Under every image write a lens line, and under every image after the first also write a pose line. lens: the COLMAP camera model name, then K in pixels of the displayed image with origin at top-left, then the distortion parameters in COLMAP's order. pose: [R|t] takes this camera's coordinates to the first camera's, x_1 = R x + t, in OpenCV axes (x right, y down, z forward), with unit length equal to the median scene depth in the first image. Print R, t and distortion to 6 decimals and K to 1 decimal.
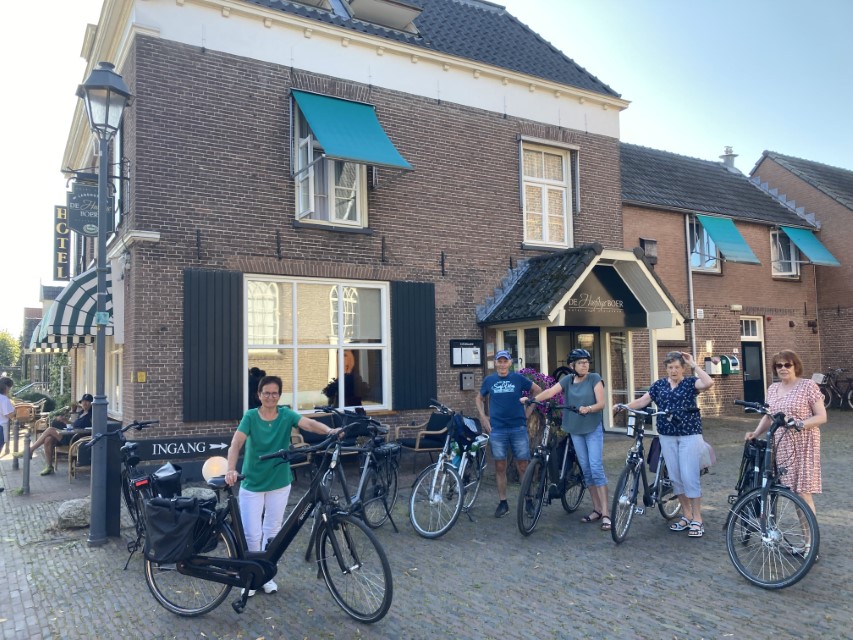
lens RADIAL K [[699.8, 0, 434.9], [0, 699.8, 334.0], [0, 0, 1]] dist [0.047992, -0.010410]
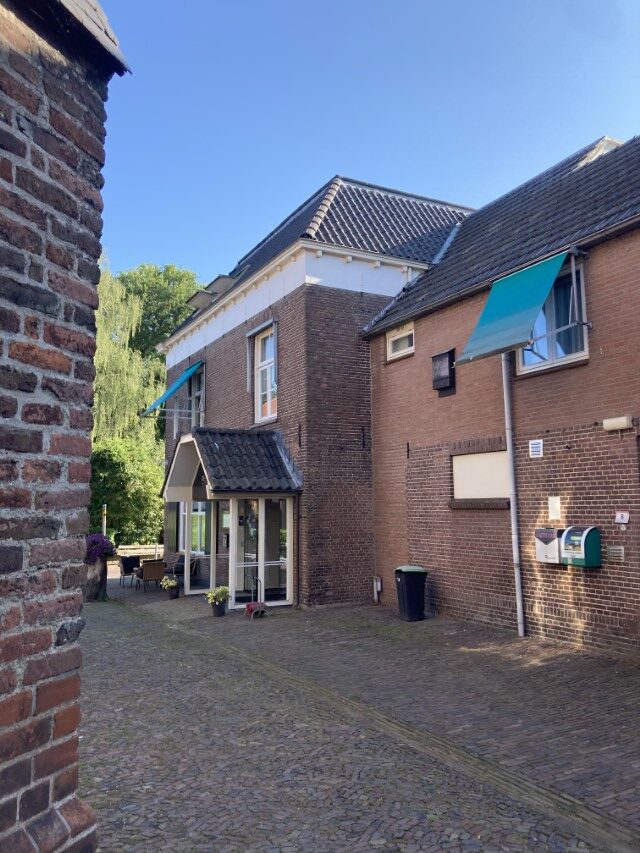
lens RADIAL K [[708.8, 0, 320.0], [0, 708.8, 426.5], [0, 0, 1]] dist [0.153022, -0.003383]
pose [[-0.059077, -0.097175, -0.993512, 1.389838], [0.067691, 0.992570, -0.101108, -0.000469], [0.995956, -0.073225, -0.052060, 1.260423]]
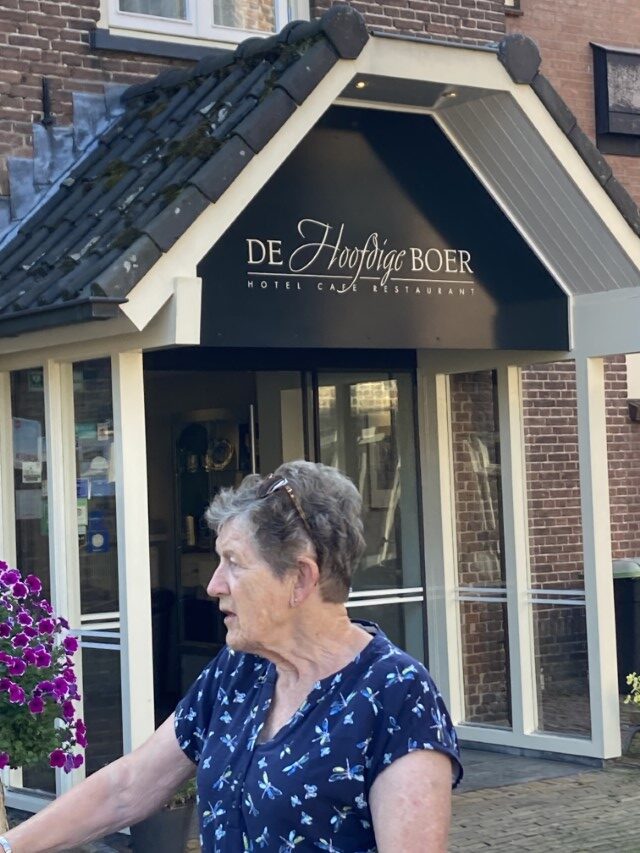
lens RADIAL K [[1924.4, 0, 370.4], [0, 1924.4, 426.9], [0, 0, 1]] dist [0.303201, 0.004643]
pose [[0.993725, -0.014691, 0.110885, 0.148786], [0.012501, 0.999713, 0.020413, 0.003685], [-0.111153, -0.018899, 0.993624, 0.285371]]
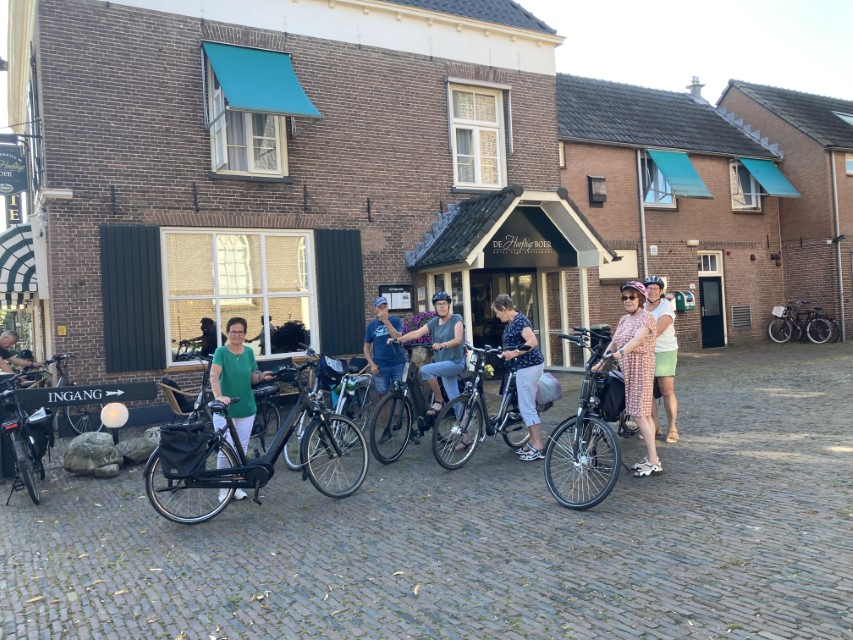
lens RADIAL K [[720.6, 0, 426.5], [0, 720.6, 320.0], [0, 0, 1]] dist [0.032765, 0.007802]
pose [[0.999355, -0.030637, -0.018744, 0.104841], [0.031664, 0.997860, 0.057208, 0.000895], [0.016952, -0.057764, 0.998186, -0.044053]]
